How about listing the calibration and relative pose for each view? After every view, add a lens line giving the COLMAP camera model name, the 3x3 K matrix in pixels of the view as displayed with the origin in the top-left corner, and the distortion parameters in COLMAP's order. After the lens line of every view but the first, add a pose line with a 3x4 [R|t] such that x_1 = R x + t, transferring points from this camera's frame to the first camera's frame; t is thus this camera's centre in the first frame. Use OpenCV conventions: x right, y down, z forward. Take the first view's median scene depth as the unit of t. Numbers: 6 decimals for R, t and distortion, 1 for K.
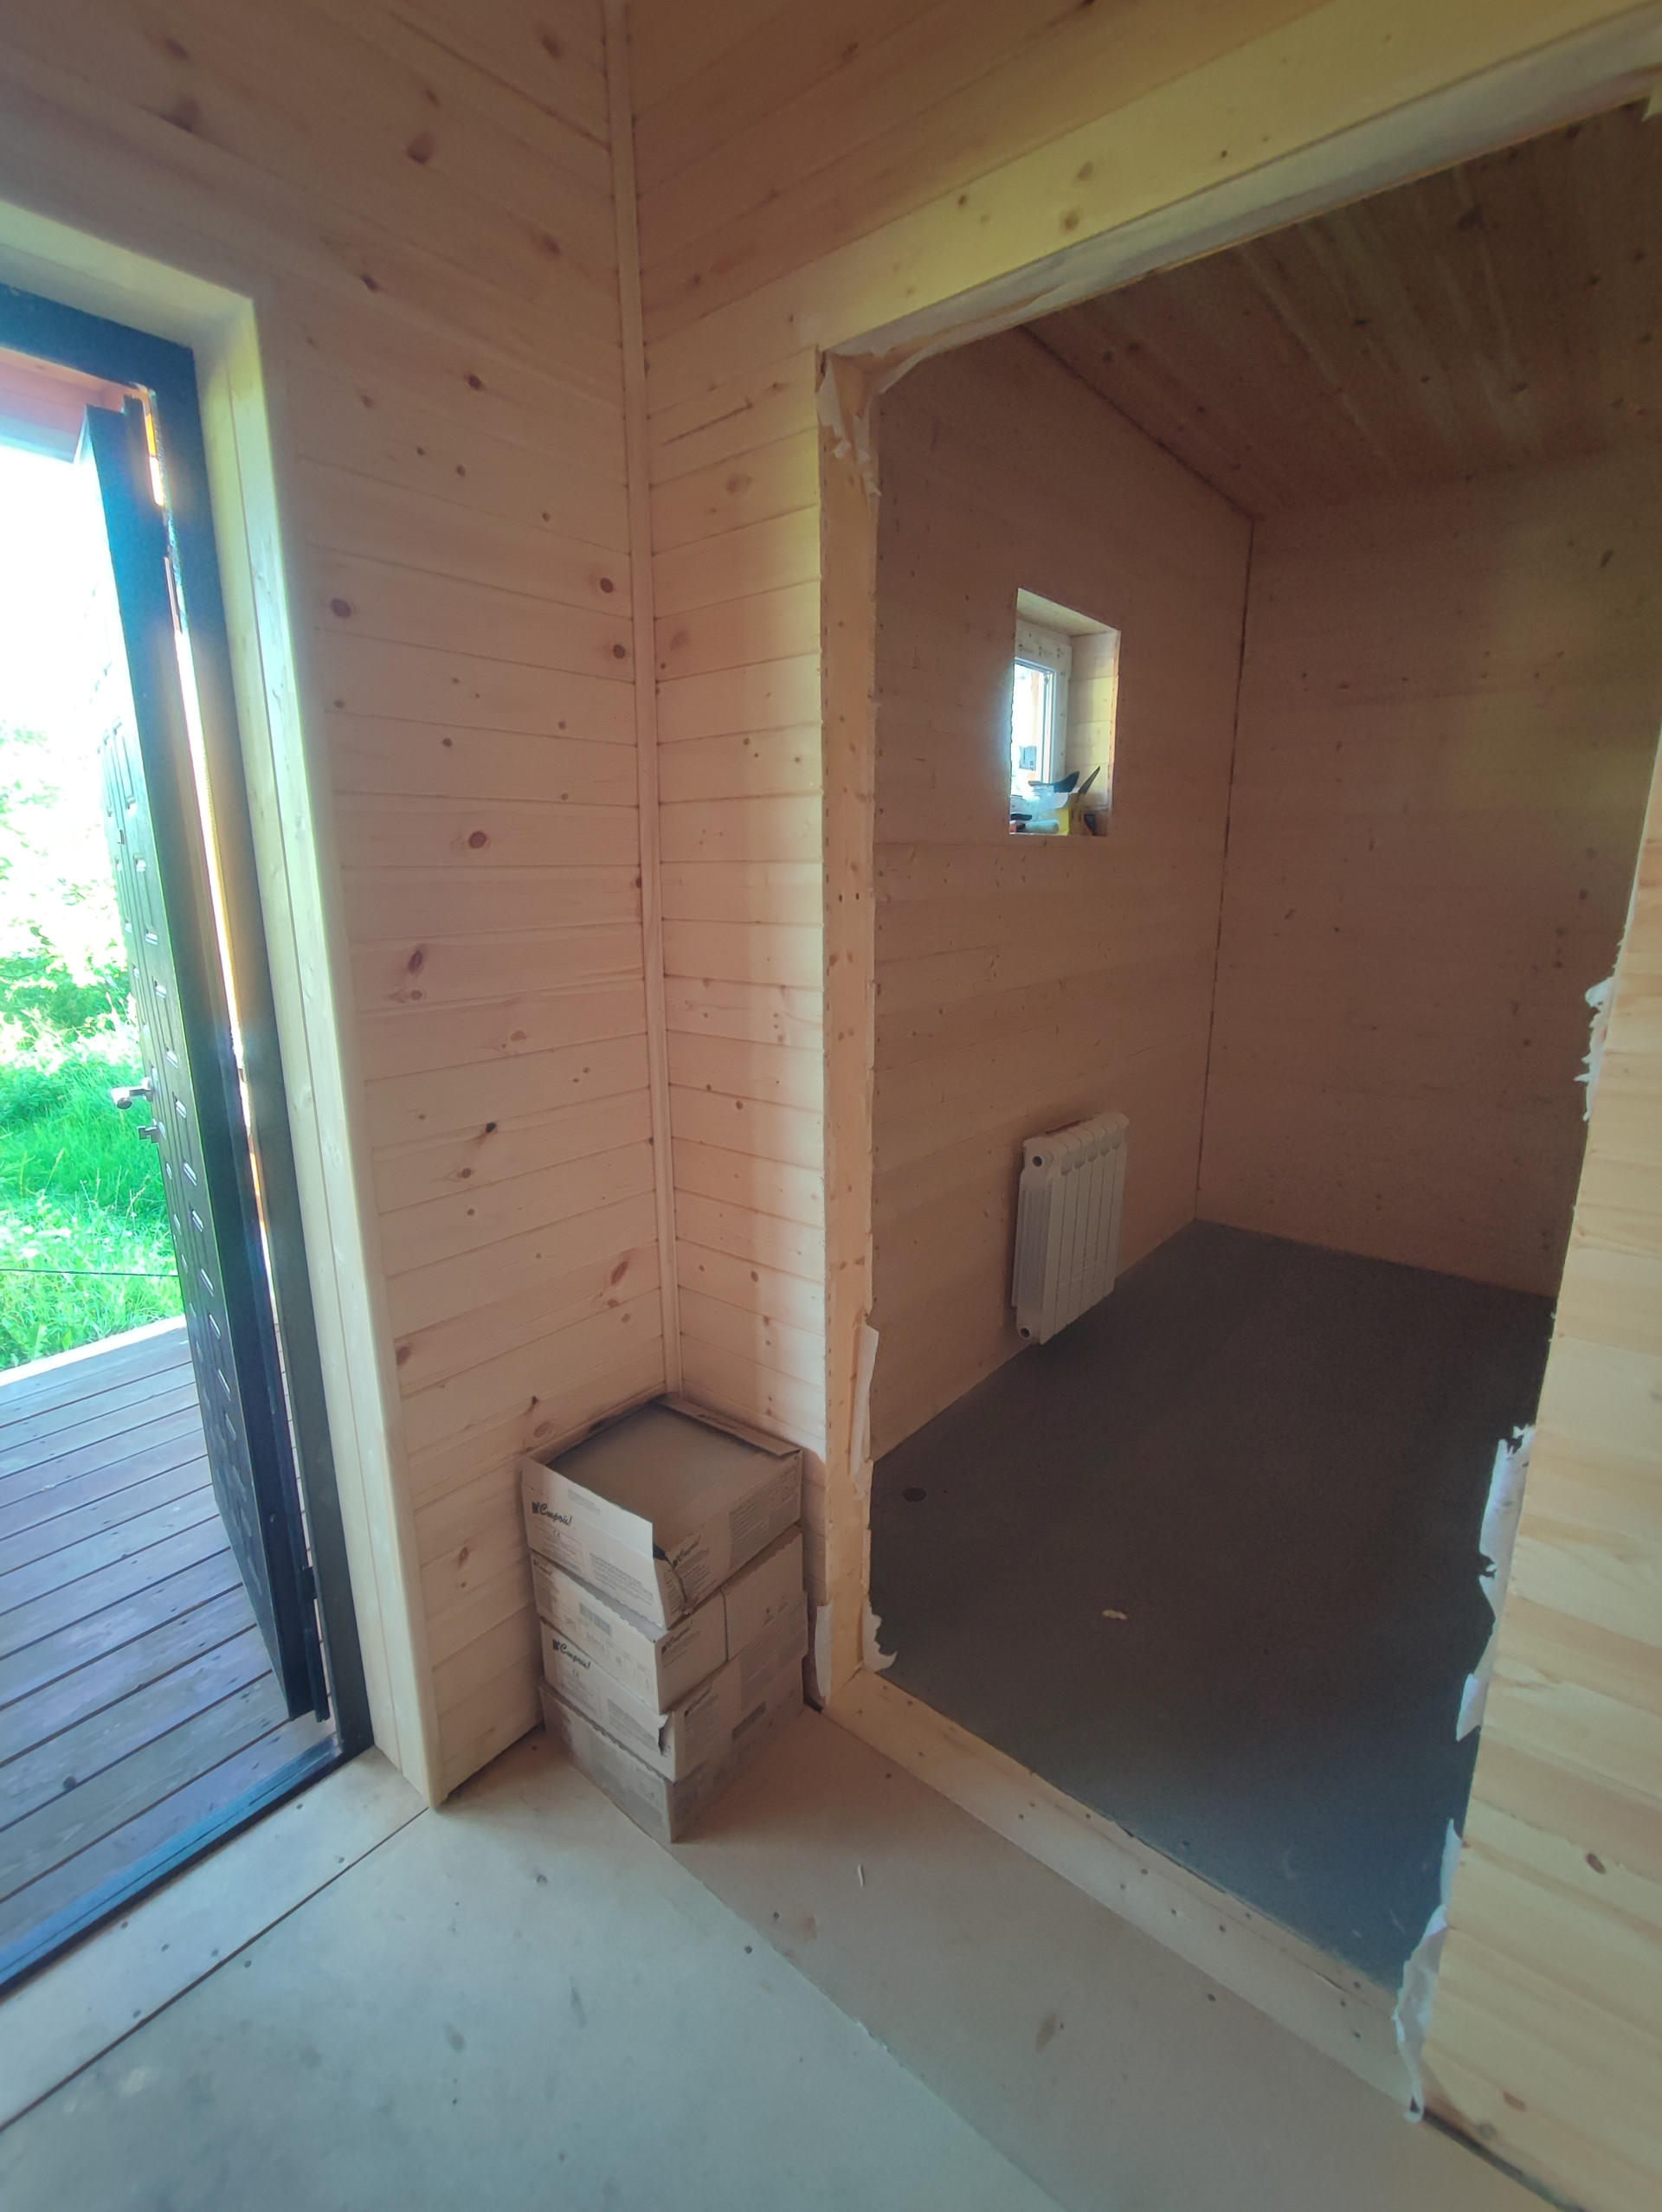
lens RADIAL K [[996.7, 0, 827.4], [0, 996.7, 1118.8], [0, 0, 1]] dist [0.003933, -0.000627]
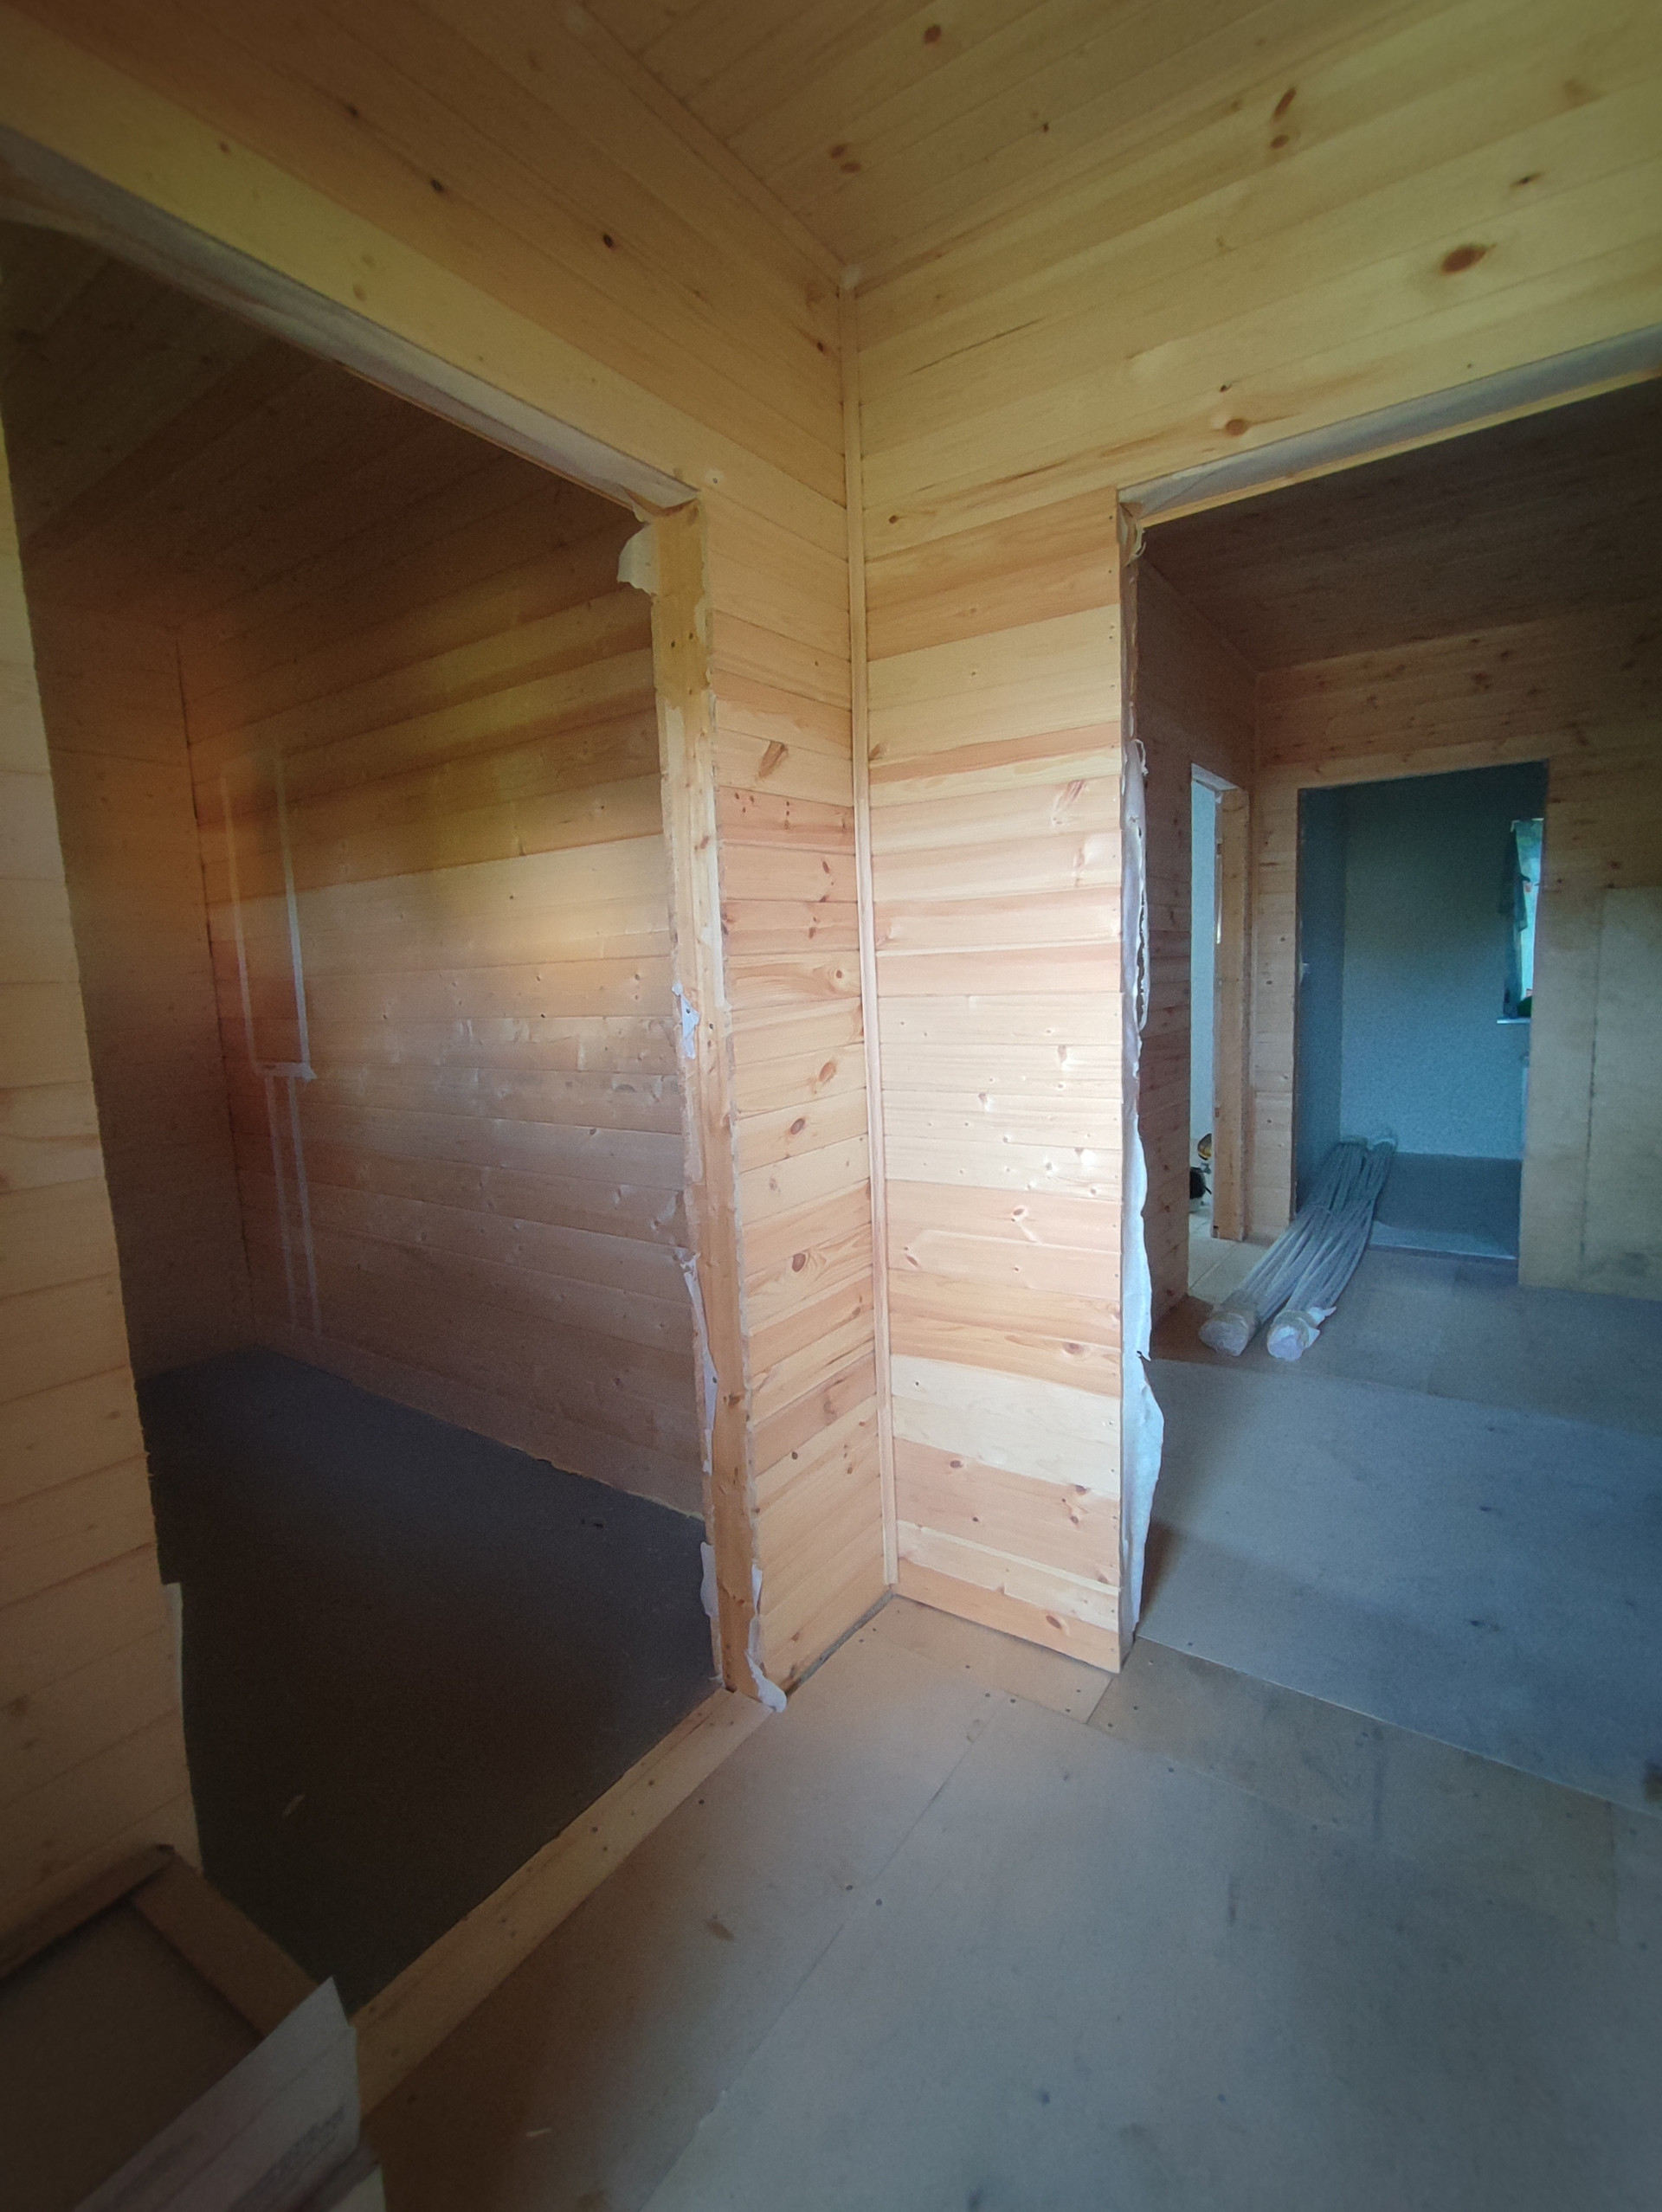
lens RADIAL K [[996.7, 0, 828.5], [0, 996.7, 1095.1], [0, 0, 1]] dist [0.003933, -0.000627]
pose [[-0.076623, -0.122529, 0.989503, -0.867411], [0.277328, 0.950639, 0.139192, -0.102163], [-0.957715, 0.285082, -0.038860, 0.755198]]
